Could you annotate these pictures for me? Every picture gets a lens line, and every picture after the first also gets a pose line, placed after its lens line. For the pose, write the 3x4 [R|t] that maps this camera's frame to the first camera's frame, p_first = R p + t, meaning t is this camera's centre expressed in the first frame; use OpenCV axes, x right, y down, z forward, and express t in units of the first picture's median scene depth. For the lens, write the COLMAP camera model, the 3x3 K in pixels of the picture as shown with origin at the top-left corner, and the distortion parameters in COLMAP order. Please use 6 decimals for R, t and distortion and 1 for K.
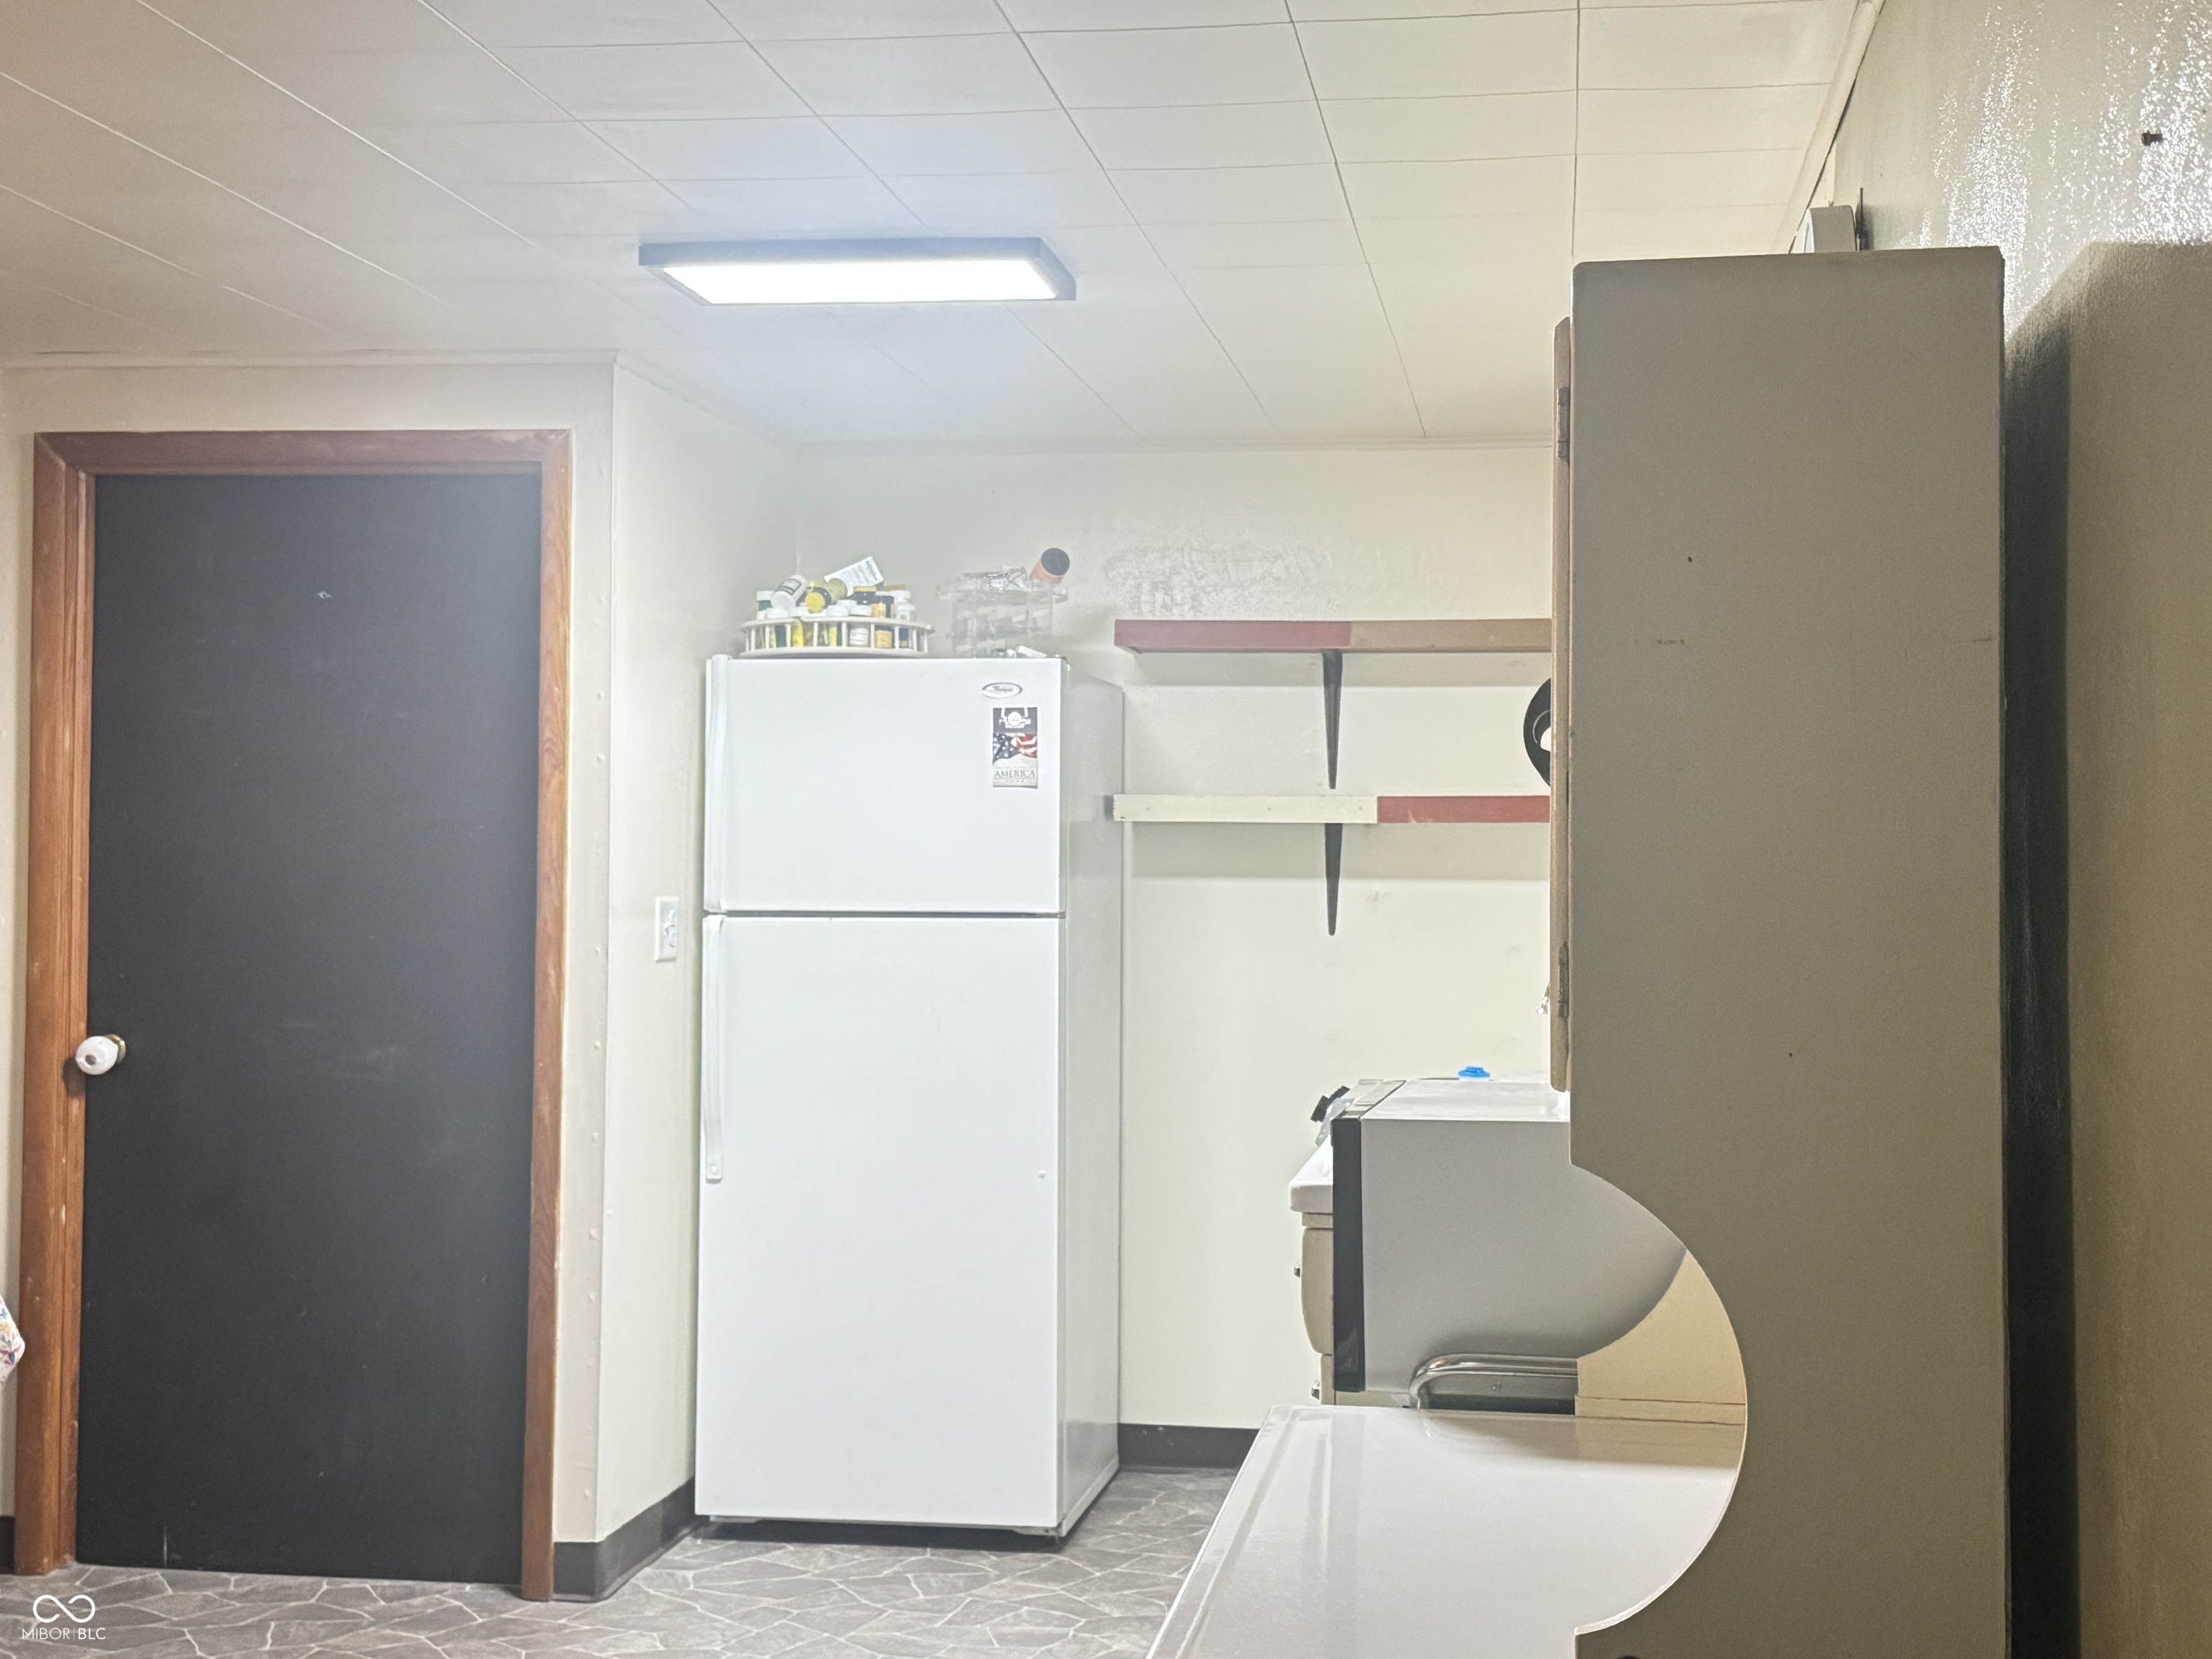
lens RADIAL K [[2871.9, 0, 1106.8], [0, 2871.9, 826.0], [0, 0, 1]] dist [0.045125, 0.000000]
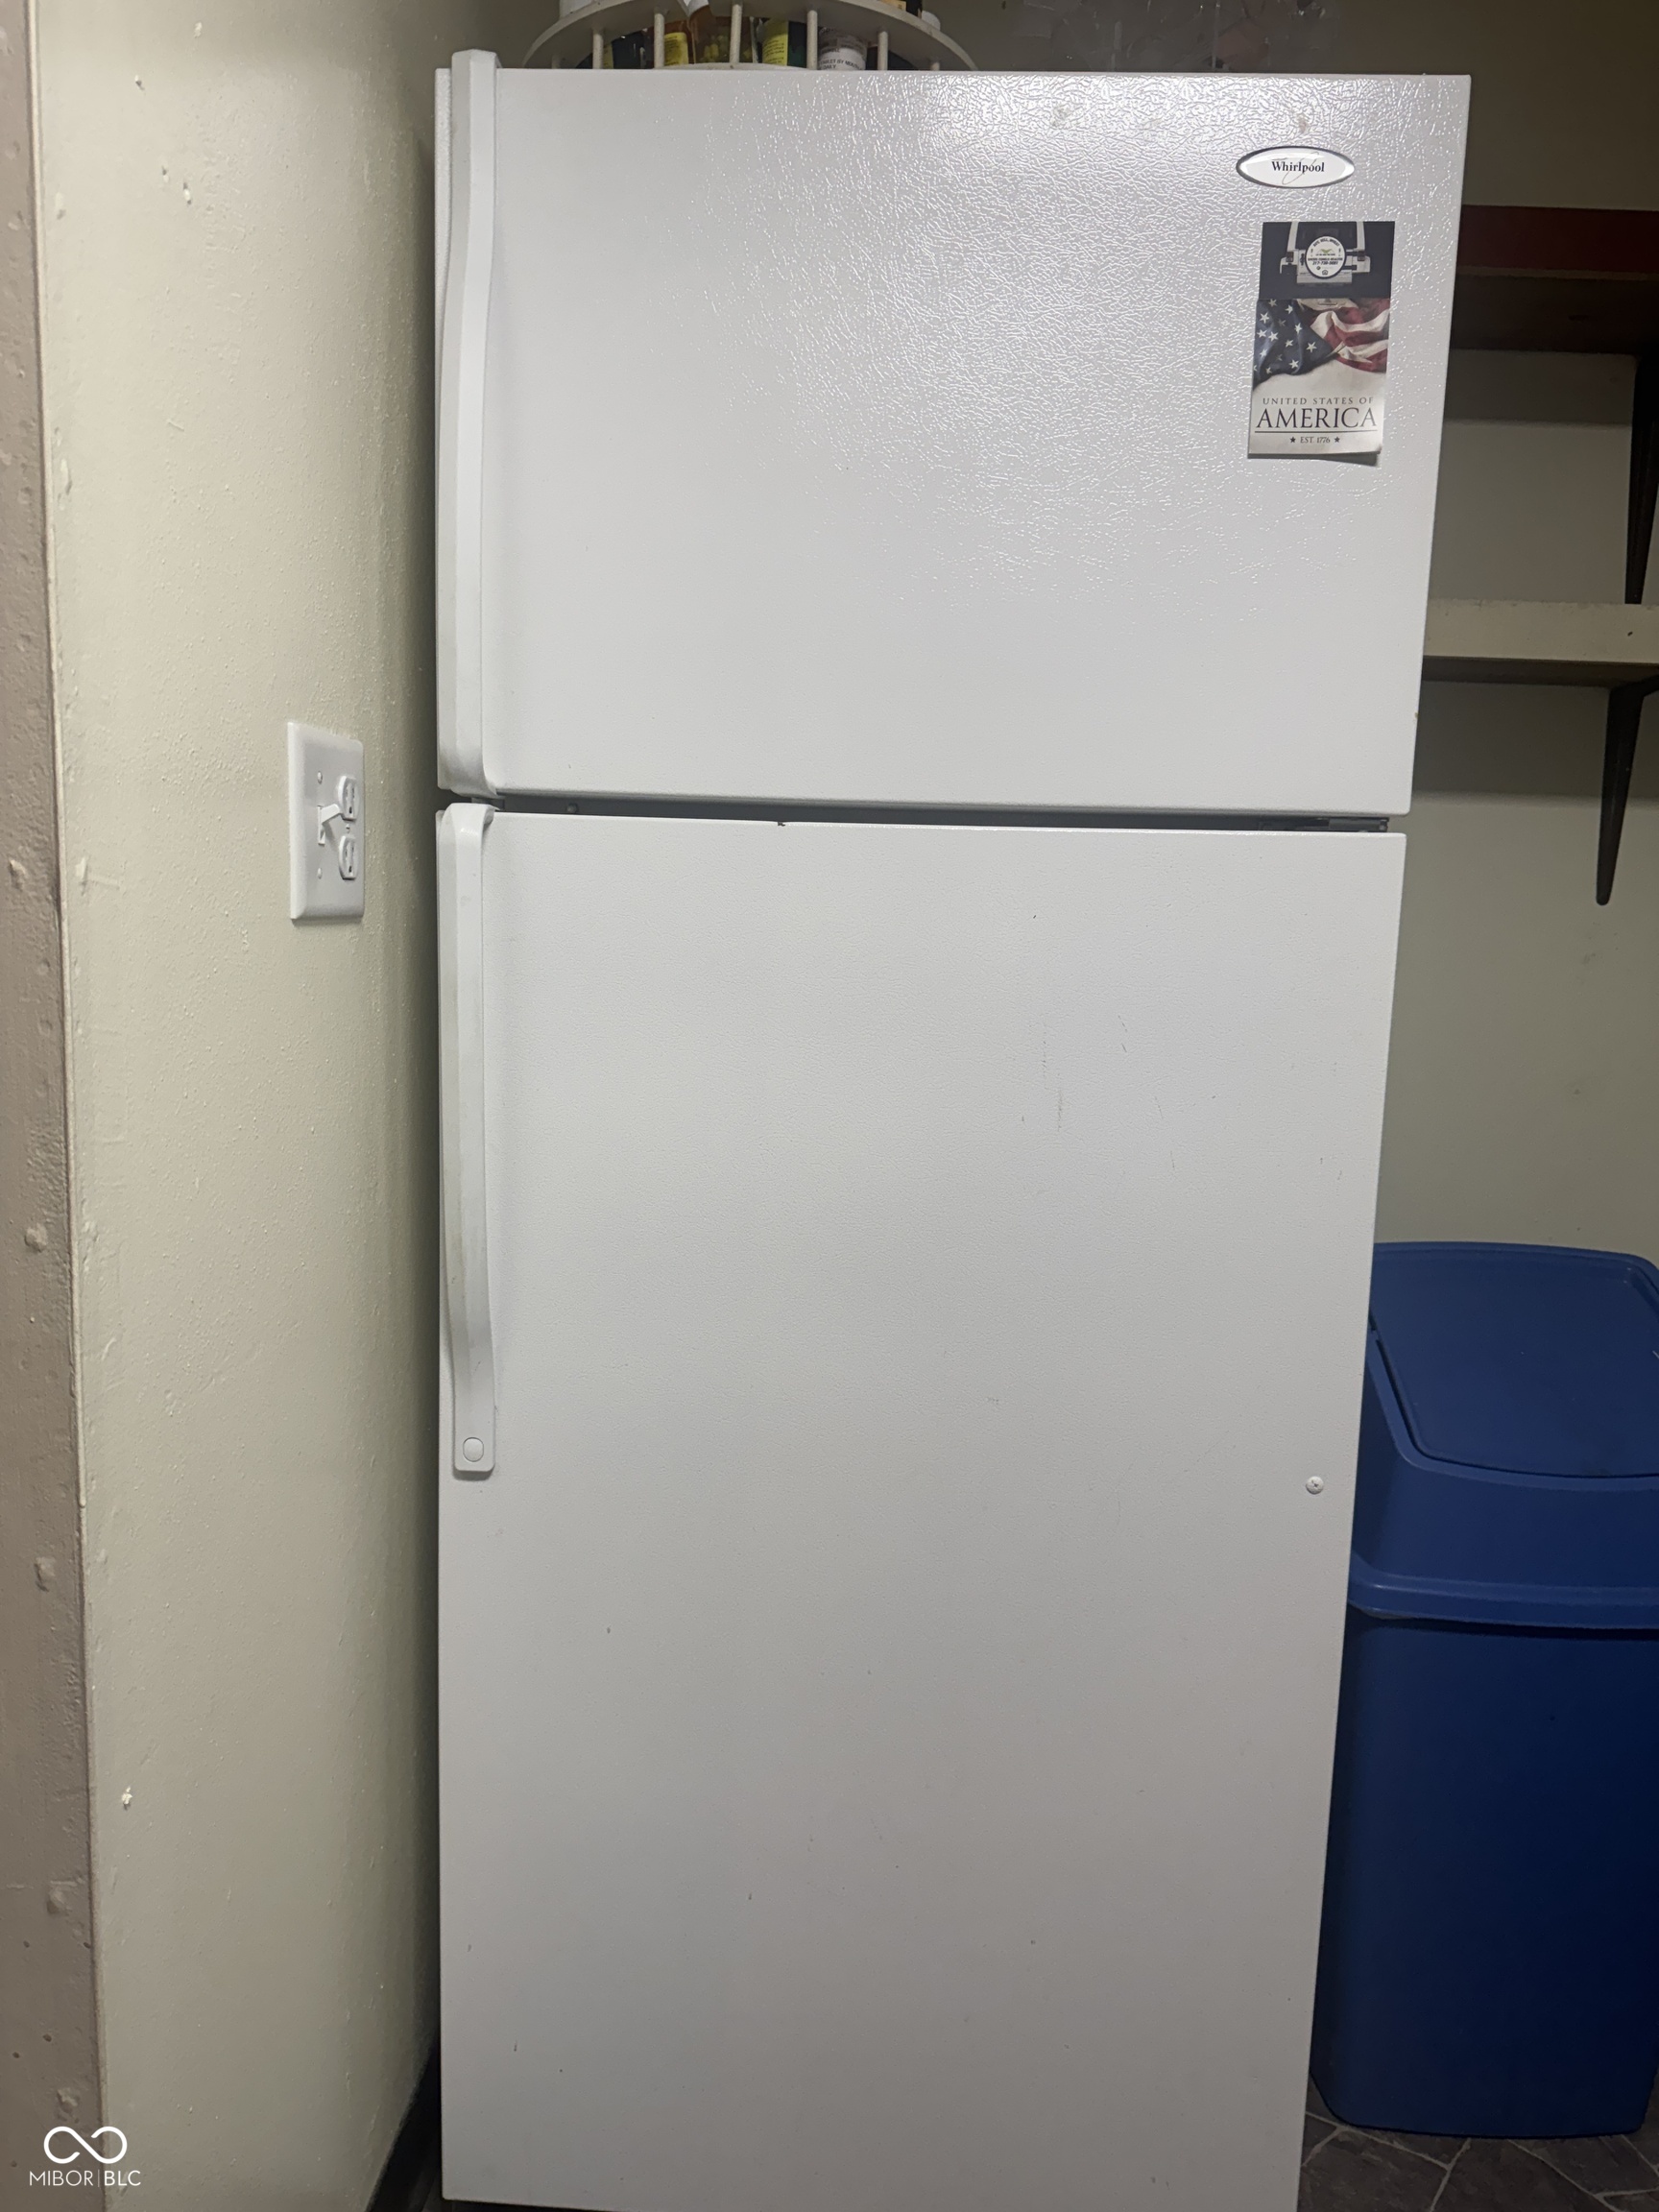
lens RADIAL K [[1591.3, 0, 833.6], [0, 1591.3, 1113.7], [0, 0, 1]] dist [0.081566, -0.097691]
pose [[0.994311, 0.012984, 0.105721, -0.111946], [-0.031209, 0.984495, 0.172615, 0.034110], [-0.101841, -0.174932, 0.979299, 0.792585]]
